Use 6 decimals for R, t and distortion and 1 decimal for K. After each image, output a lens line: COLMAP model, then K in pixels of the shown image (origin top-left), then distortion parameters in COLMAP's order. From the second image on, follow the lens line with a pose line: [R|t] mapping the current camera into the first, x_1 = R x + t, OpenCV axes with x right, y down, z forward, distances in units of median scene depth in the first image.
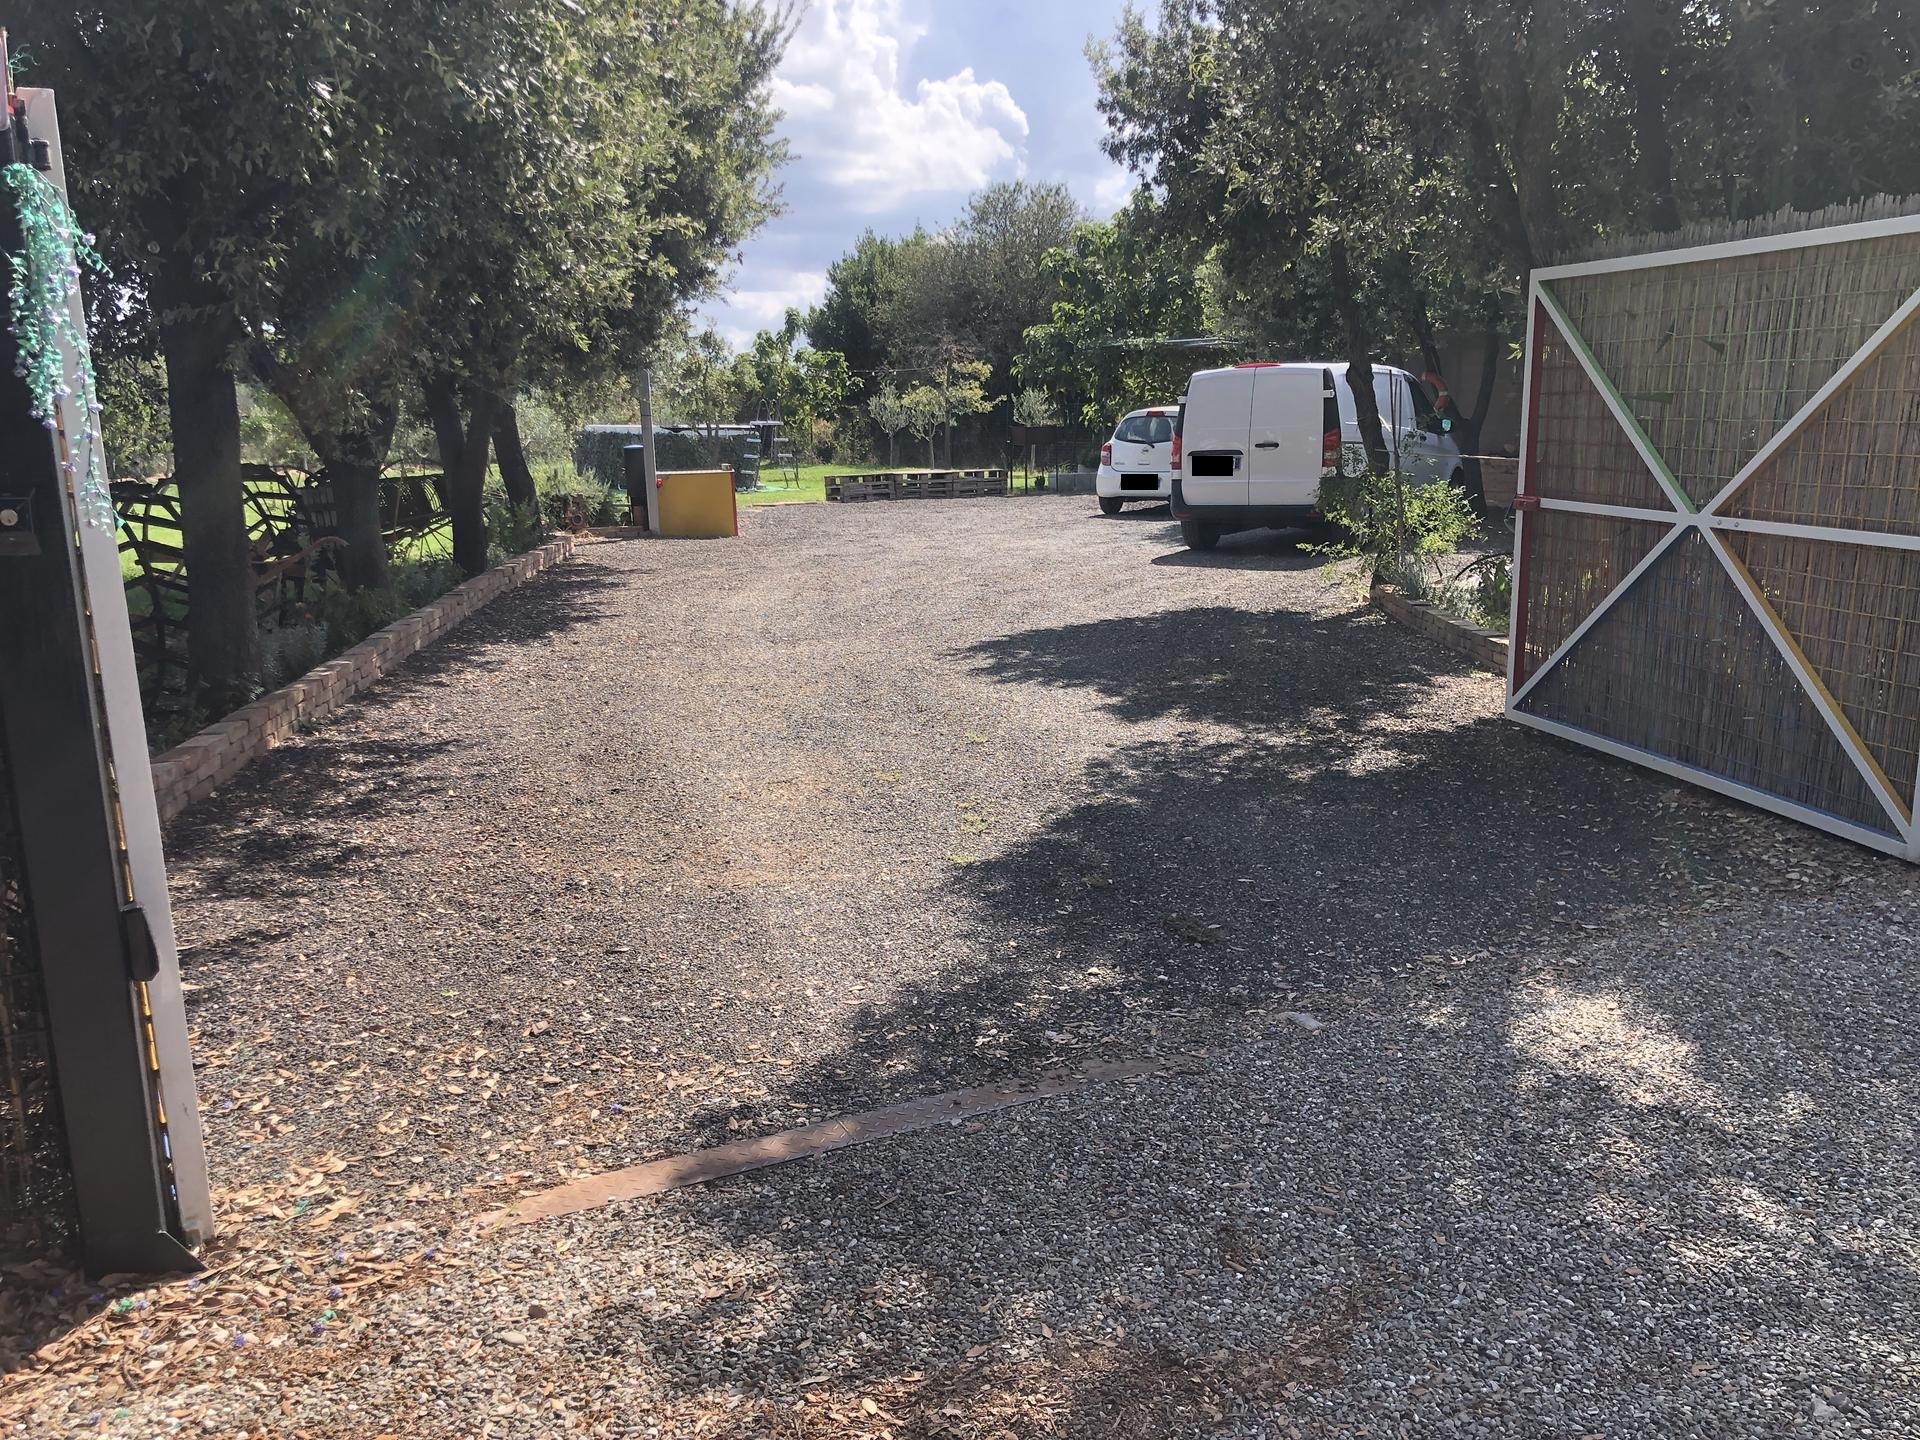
lens RADIAL K [[1594.1, 0, 960.0], [0, 1594.1, 720.0], [0, 0, 1]] dist [0.018832, 0.006922]
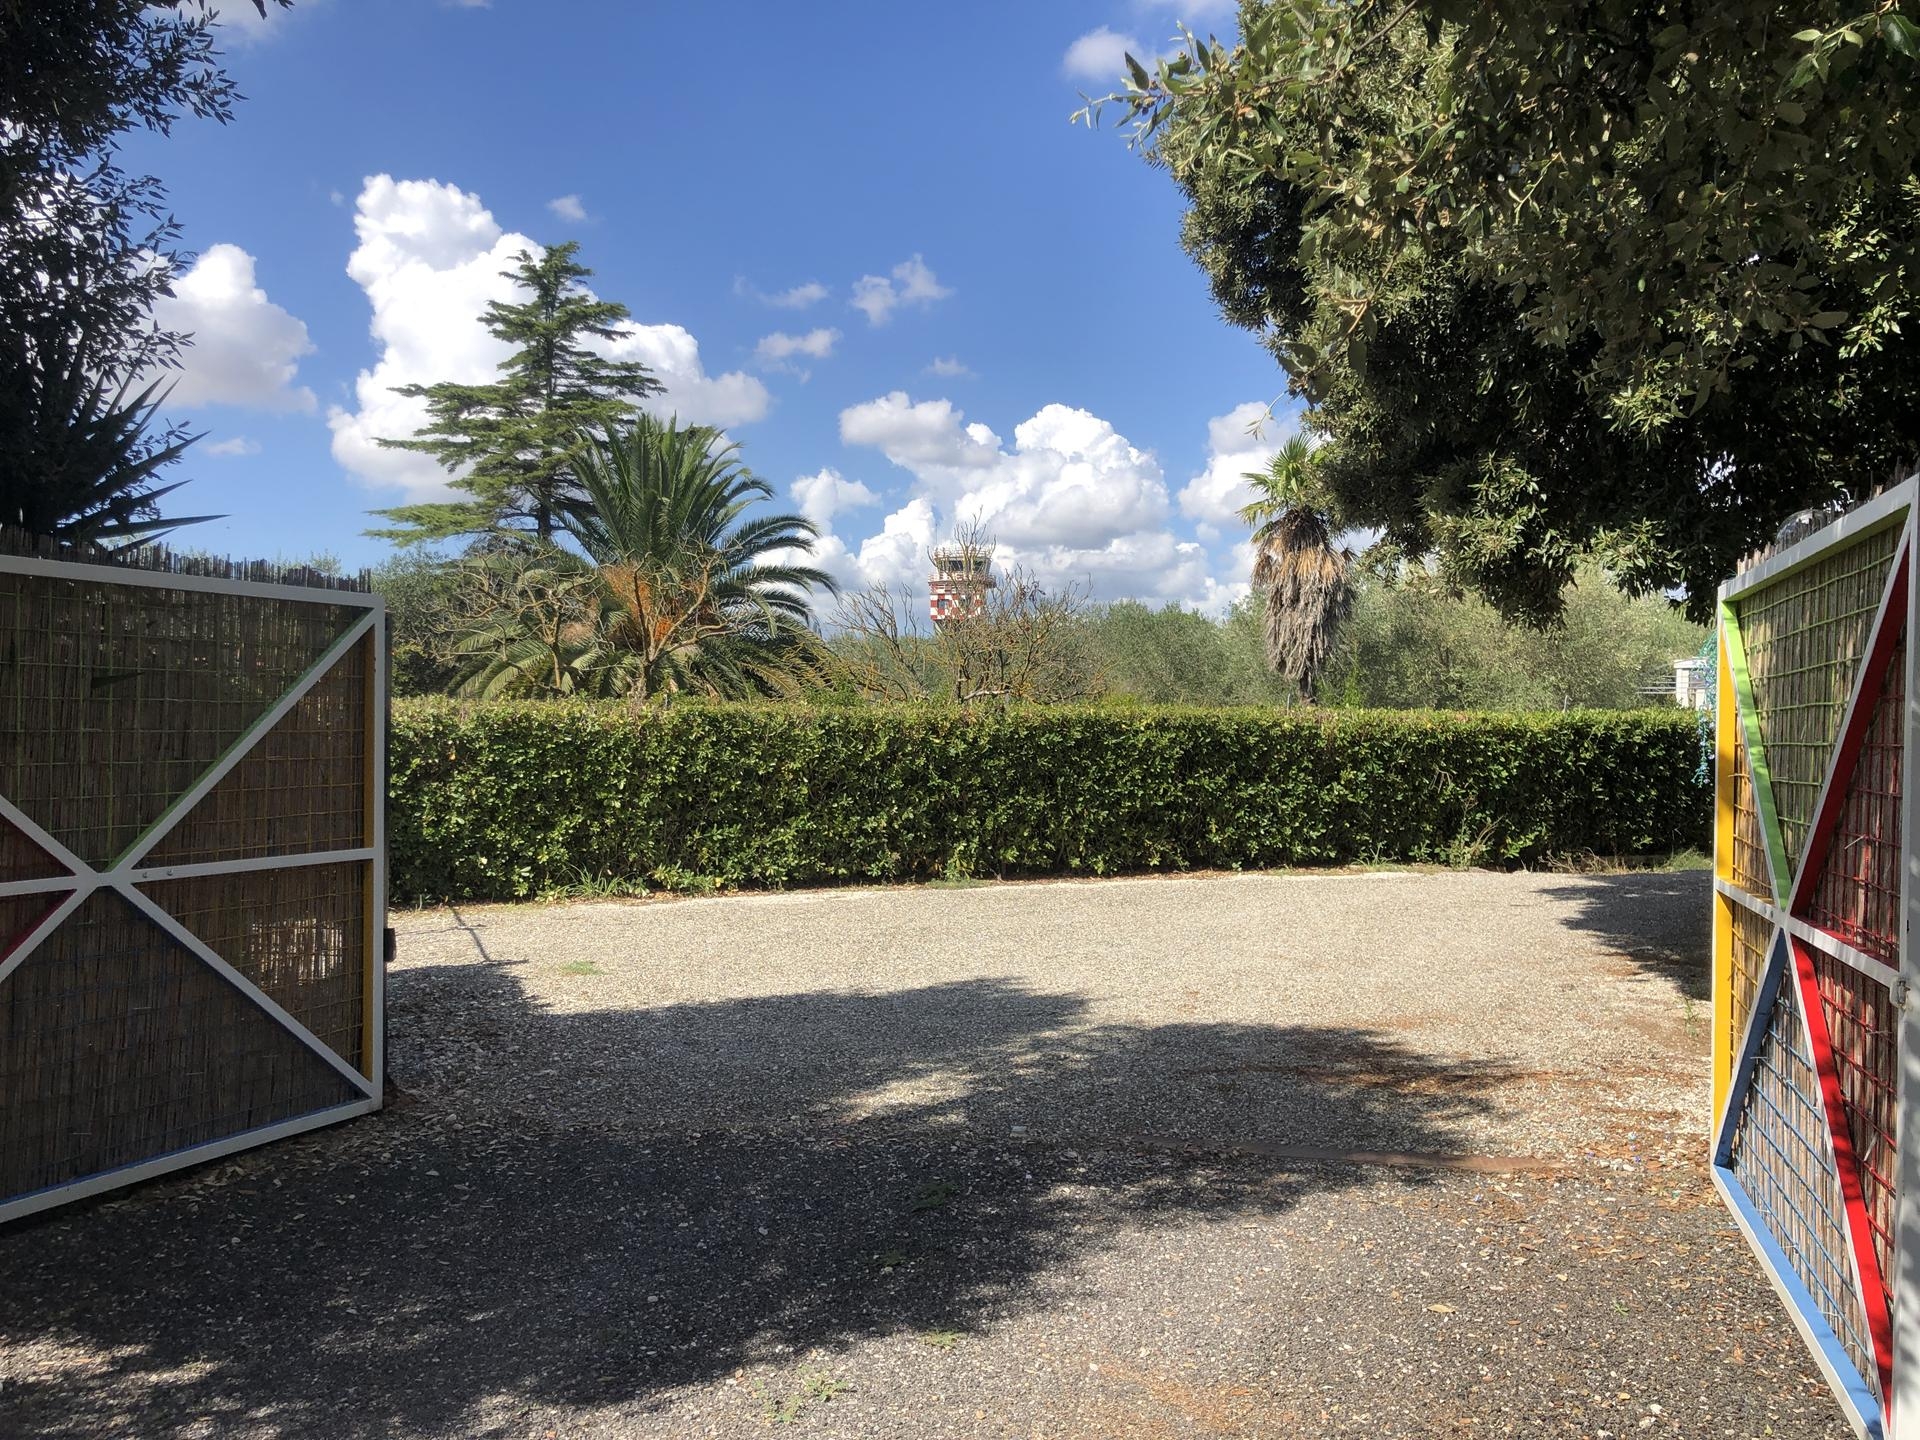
lens RADIAL K [[1594.1, 0, 960.0], [0, 1594.1, 720.0], [0, 0, 1]] dist [0.018832, 0.006922]
pose [[-0.812312, 0.002893, 0.583216, -0.072172], [0.124025, 0.977972, 0.167893, -0.052595], [-0.569883, 0.208715, -0.794778, 0.250481]]
